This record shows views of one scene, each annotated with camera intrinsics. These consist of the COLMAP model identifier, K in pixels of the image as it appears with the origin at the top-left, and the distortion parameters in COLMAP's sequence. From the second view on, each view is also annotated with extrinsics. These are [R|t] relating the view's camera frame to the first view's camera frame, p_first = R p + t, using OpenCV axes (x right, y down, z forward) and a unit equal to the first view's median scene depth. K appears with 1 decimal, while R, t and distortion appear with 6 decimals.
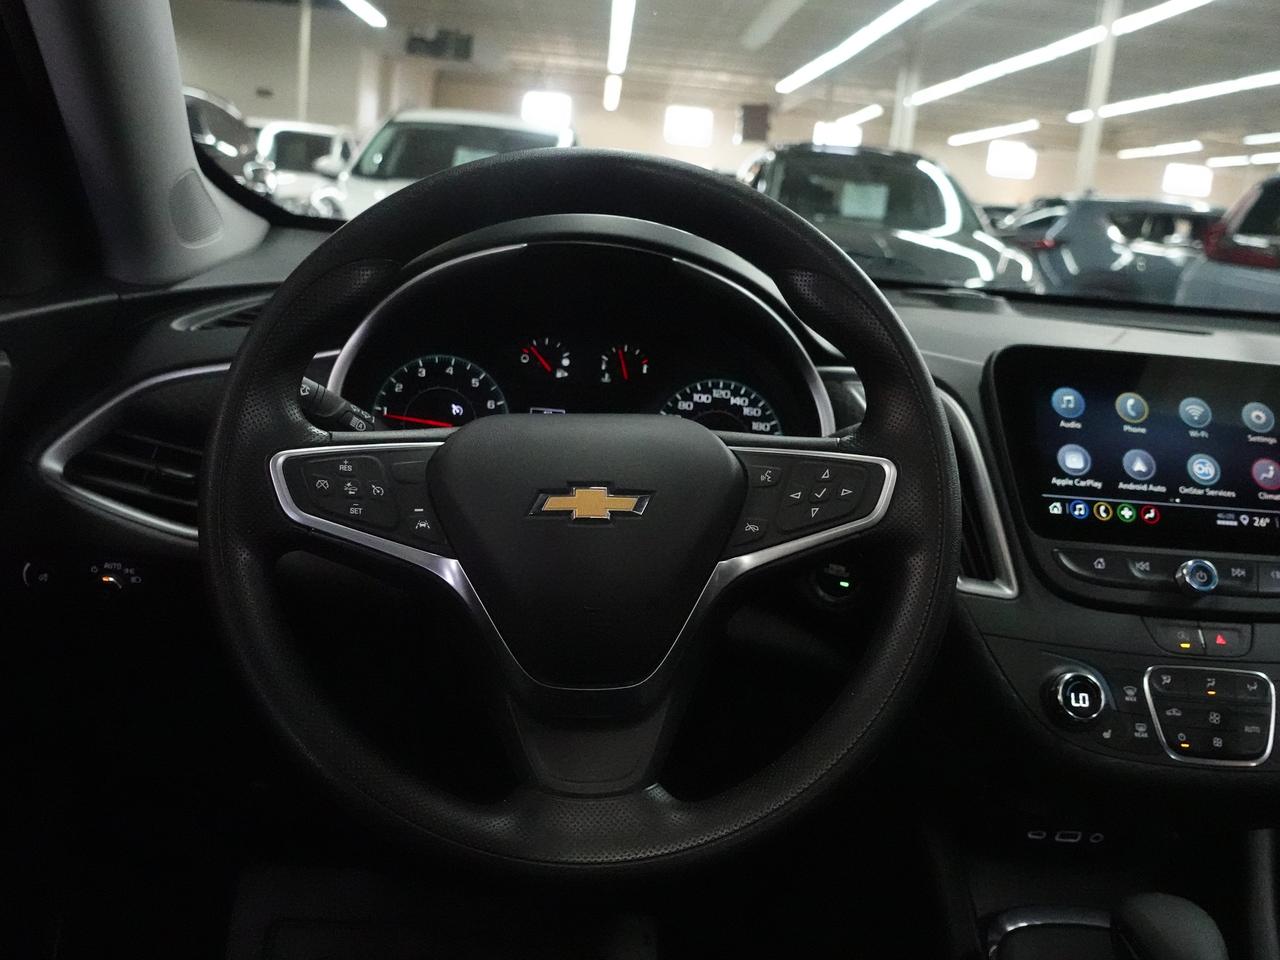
lens RADIAL K [[1260.7, 0, 640.0], [0, 1260.7, 480.0], [0, 0, 1]] dist [0.011906, 0.015629]
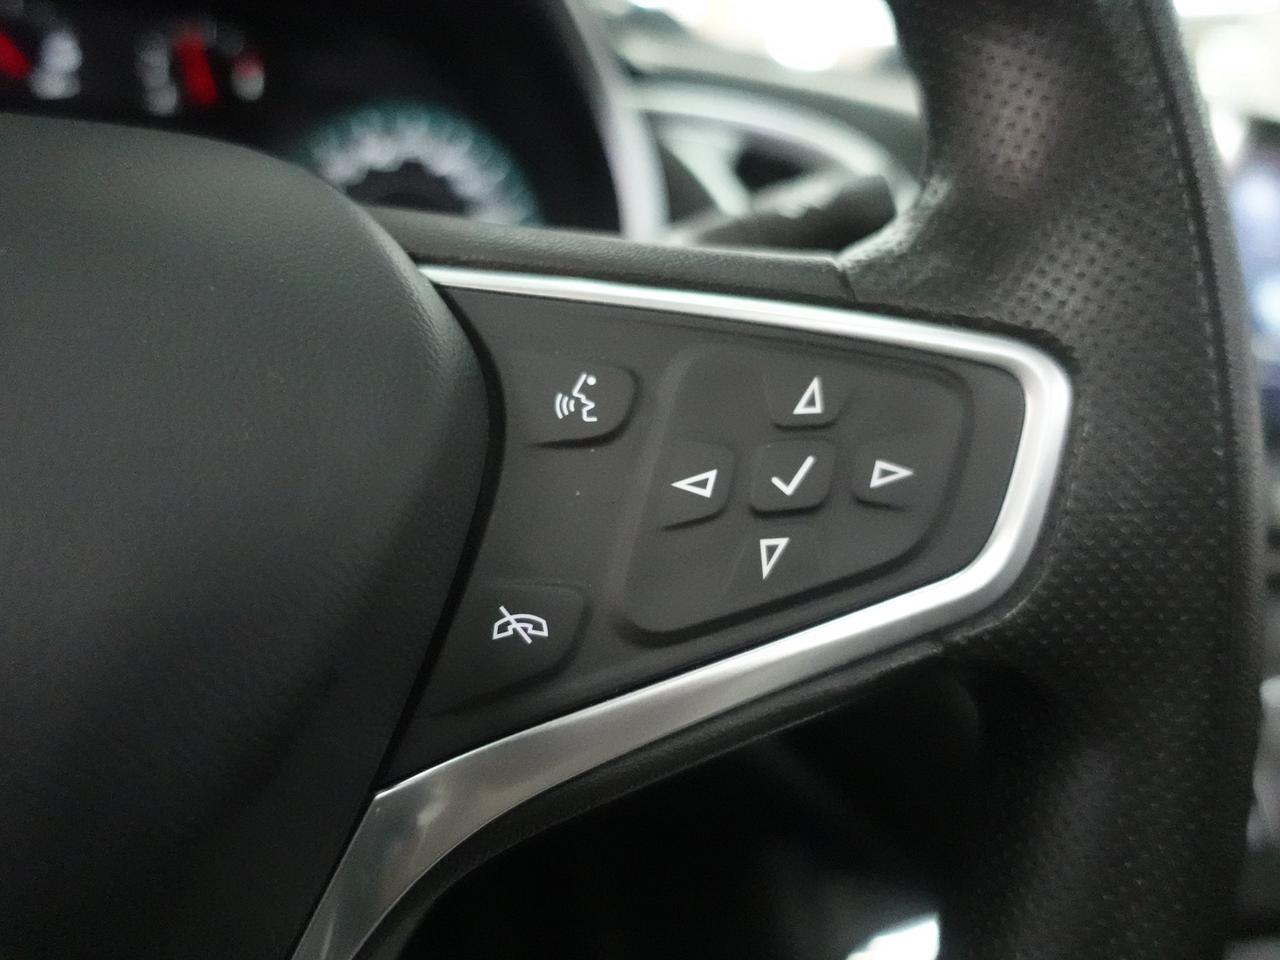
lens RADIAL K [[1011.2, 0, 640.0], [0, 1011.2, 480.0], [0, 0, 1]] dist [-0.007535, -0.001665]
pose [[0.960153, -0.012516, 0.279195, 0.049288], [-0.044666, 0.979283, 0.197508, -0.023598], [-0.275883, -0.202108, 0.939703, 0.703956]]
